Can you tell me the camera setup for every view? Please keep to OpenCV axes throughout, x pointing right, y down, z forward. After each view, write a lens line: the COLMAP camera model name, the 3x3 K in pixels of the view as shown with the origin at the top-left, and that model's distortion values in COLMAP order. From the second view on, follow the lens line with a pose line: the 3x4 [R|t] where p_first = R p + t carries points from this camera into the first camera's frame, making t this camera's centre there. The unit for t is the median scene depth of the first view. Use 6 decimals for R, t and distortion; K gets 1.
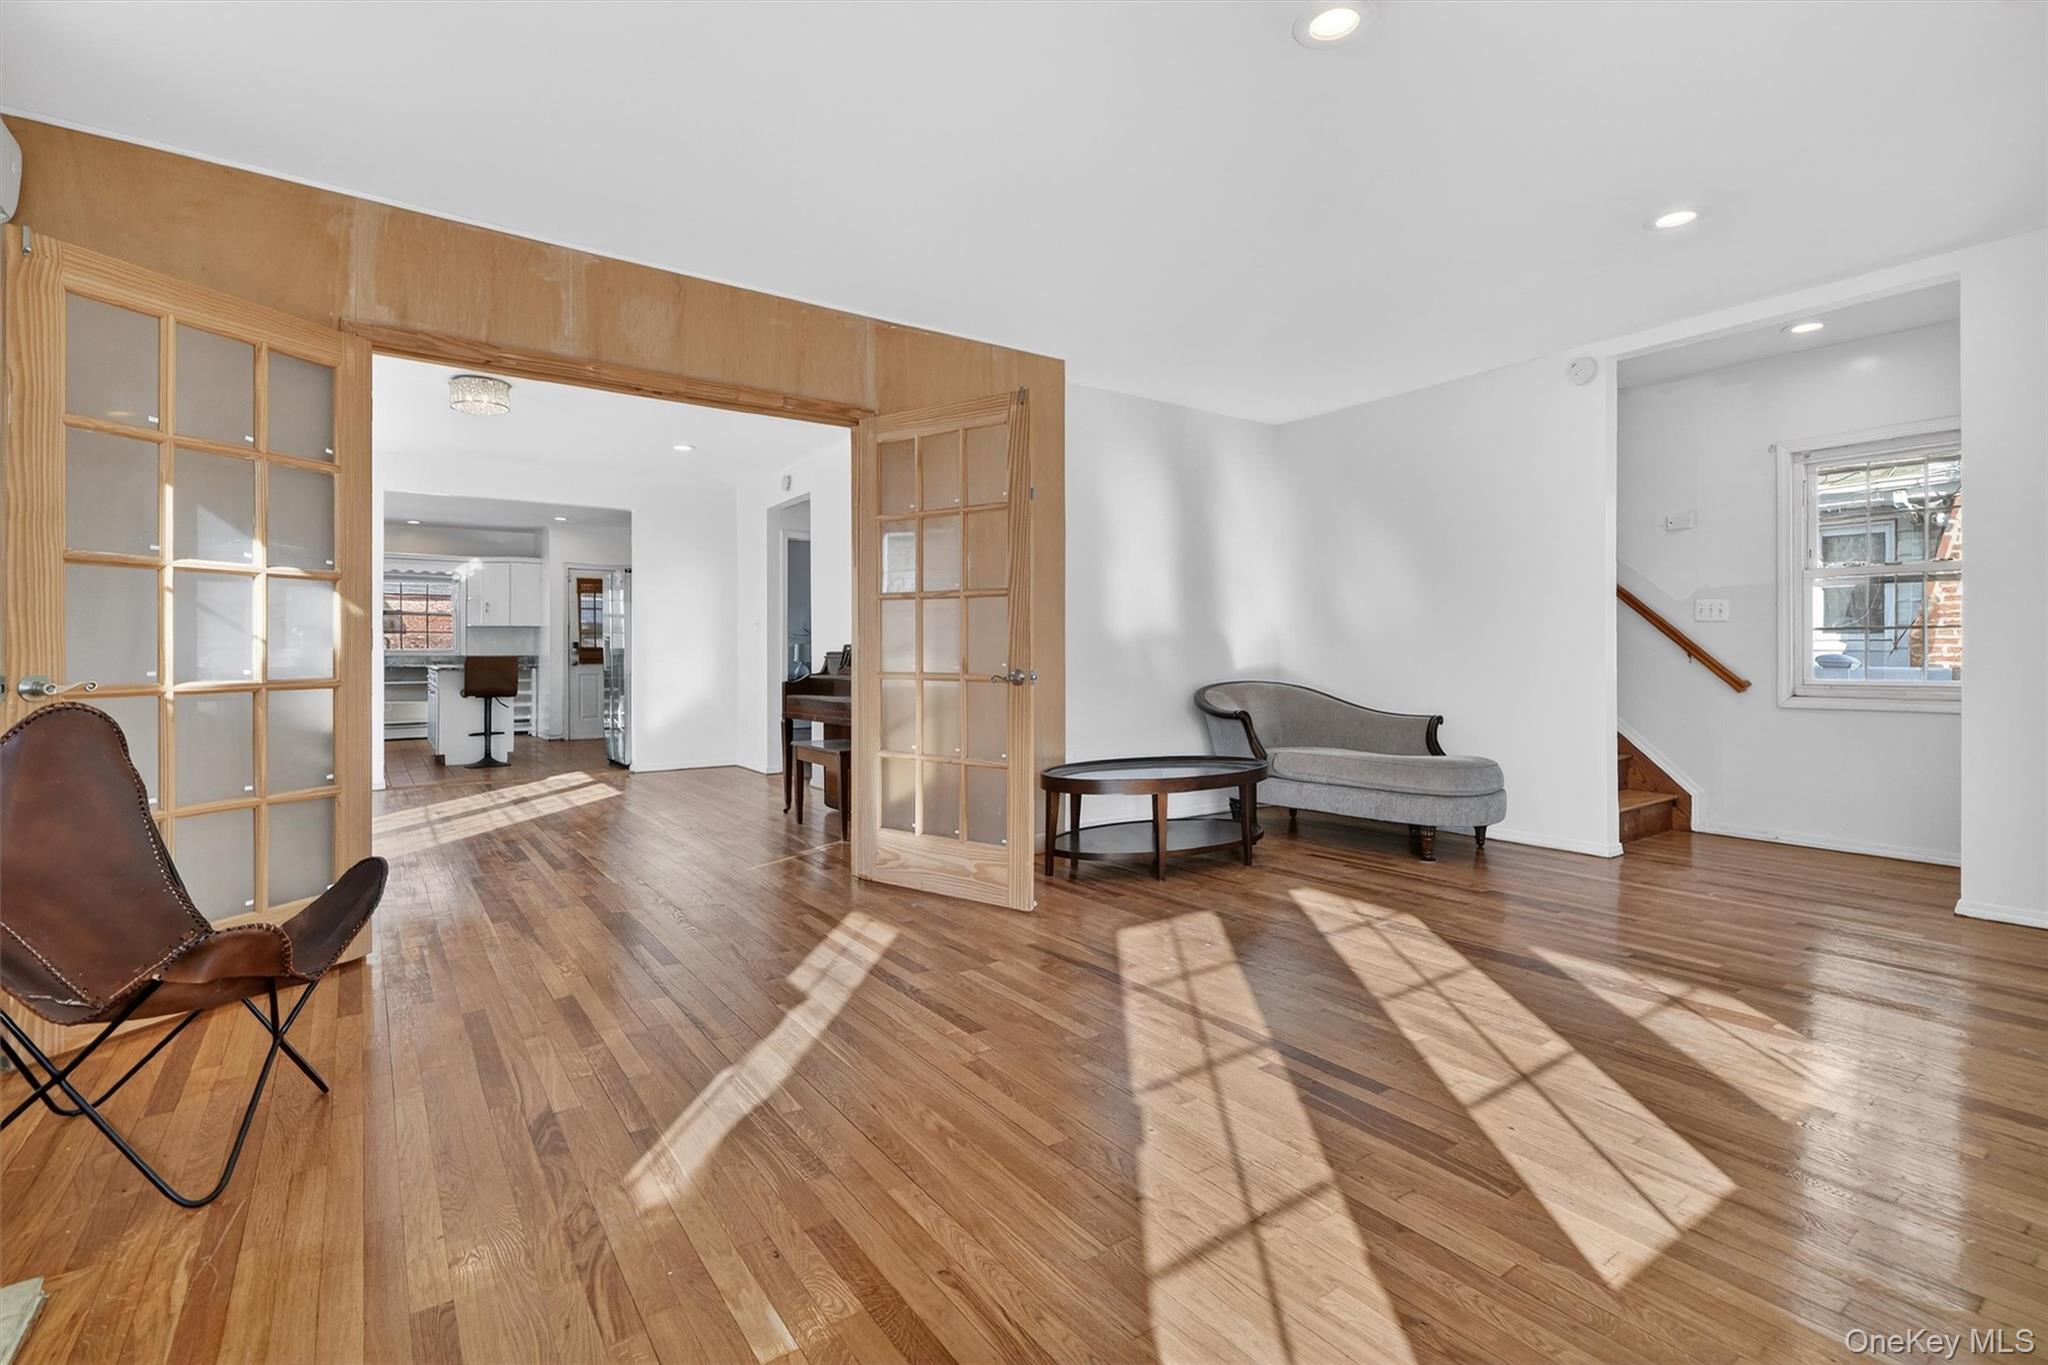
lens RADIAL K [[943.3, 0, 1020.1], [0, 943.3, 650.1], [0, 0, 1]] dist [-0.001983, -0.000255]
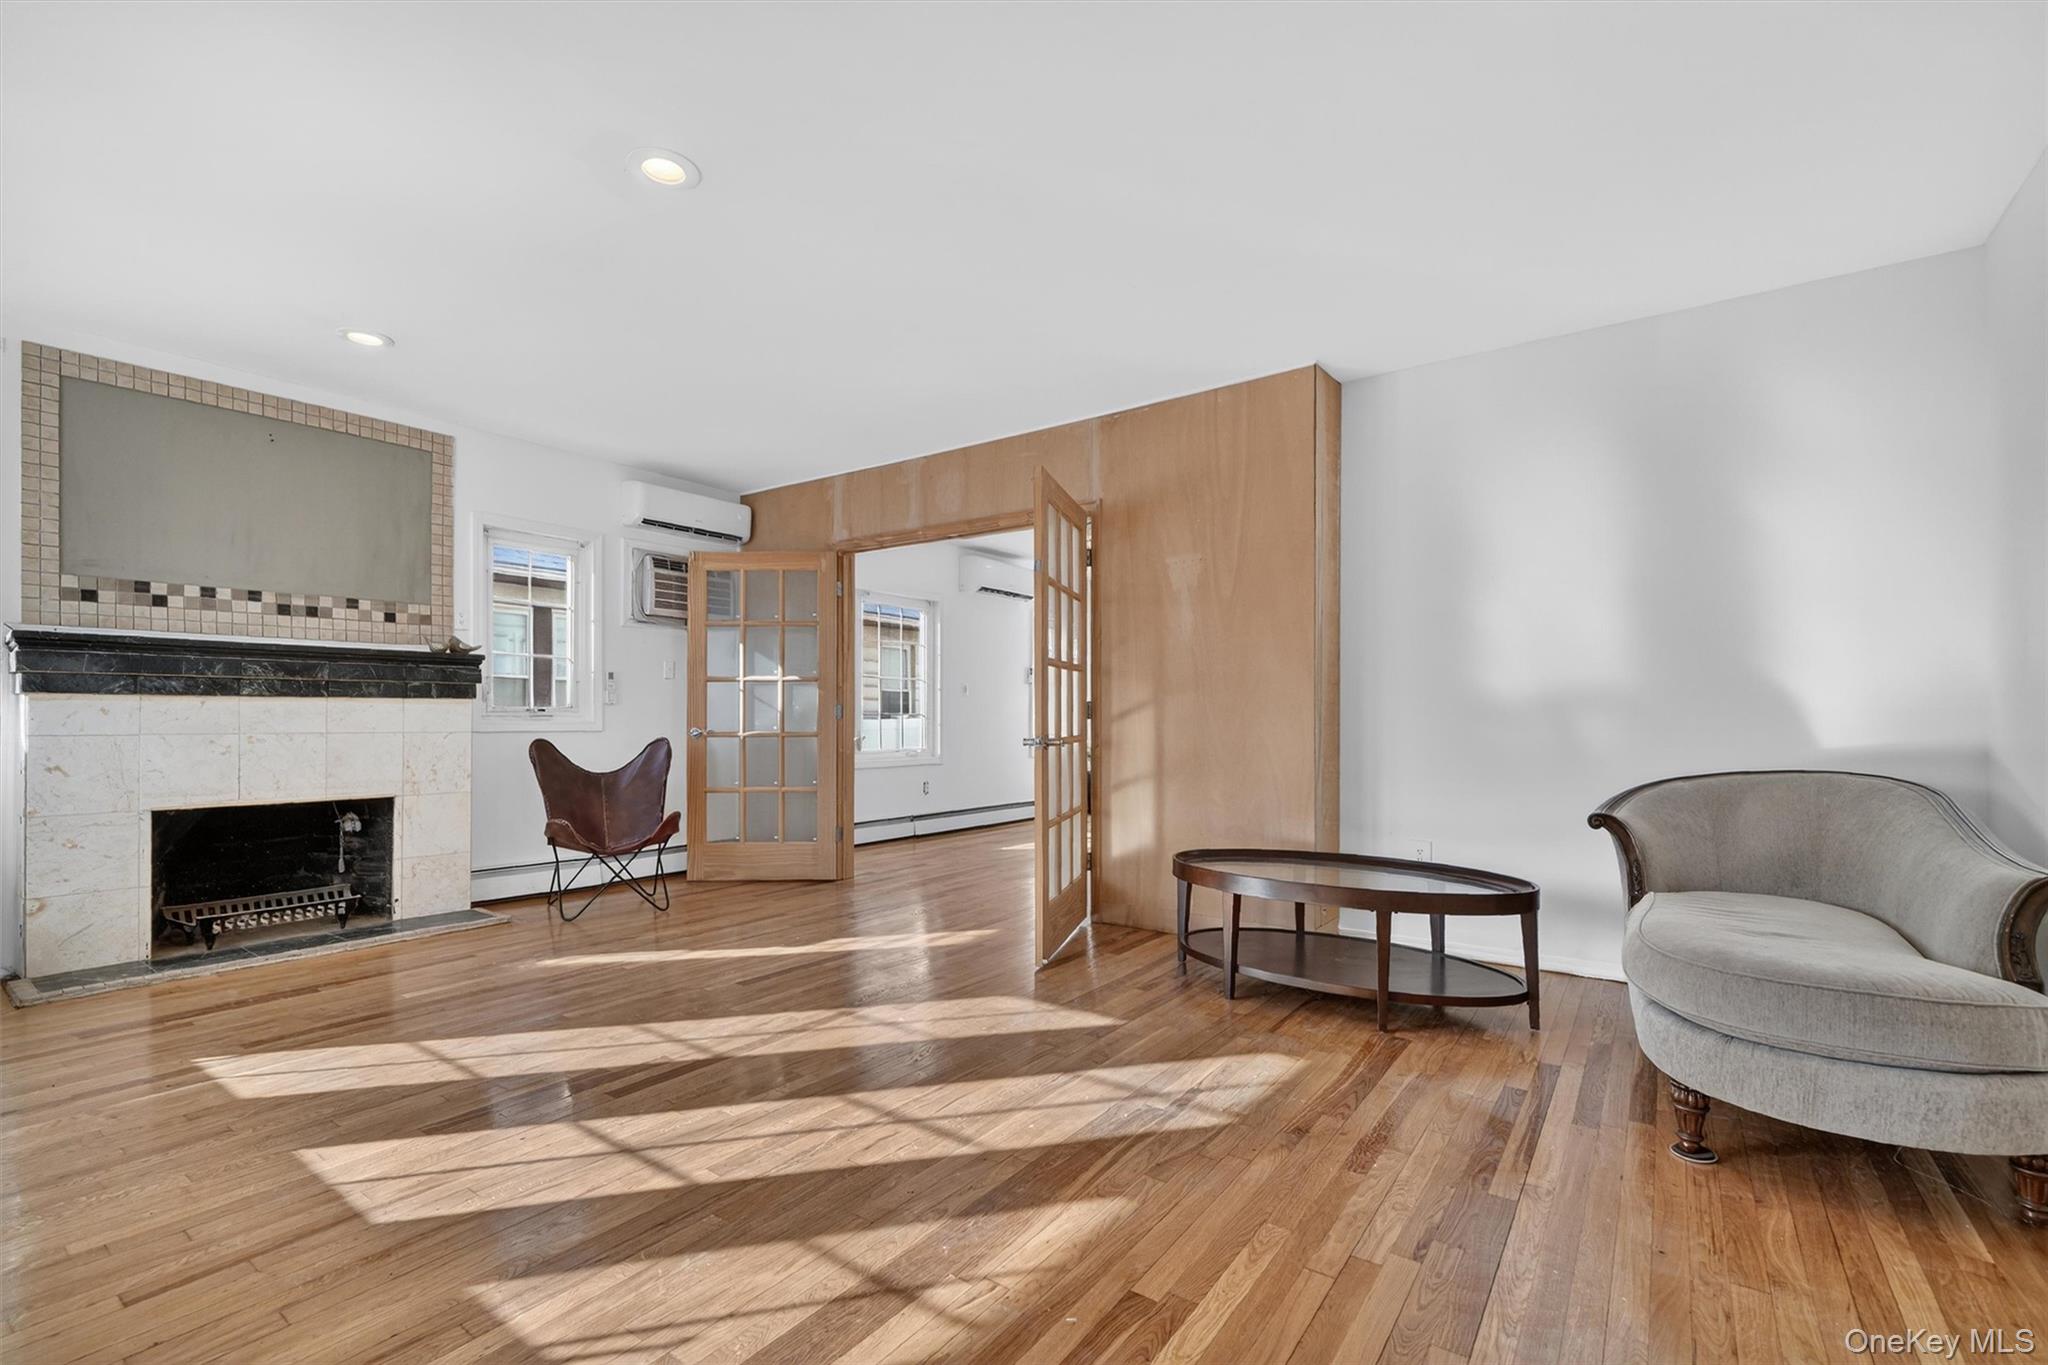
lens RADIAL K [[883.3, 0, 1019.5], [0, 883.3, 738.5], [0, 0, 1]] dist [-0.001245, -0.000287]
pose [[0.323297, 0.021846, -0.946045, 1.142777], [0.004348, 0.999689, 0.024571, 0.000539], [0.946288, -0.012057, 0.323101, 0.814883]]
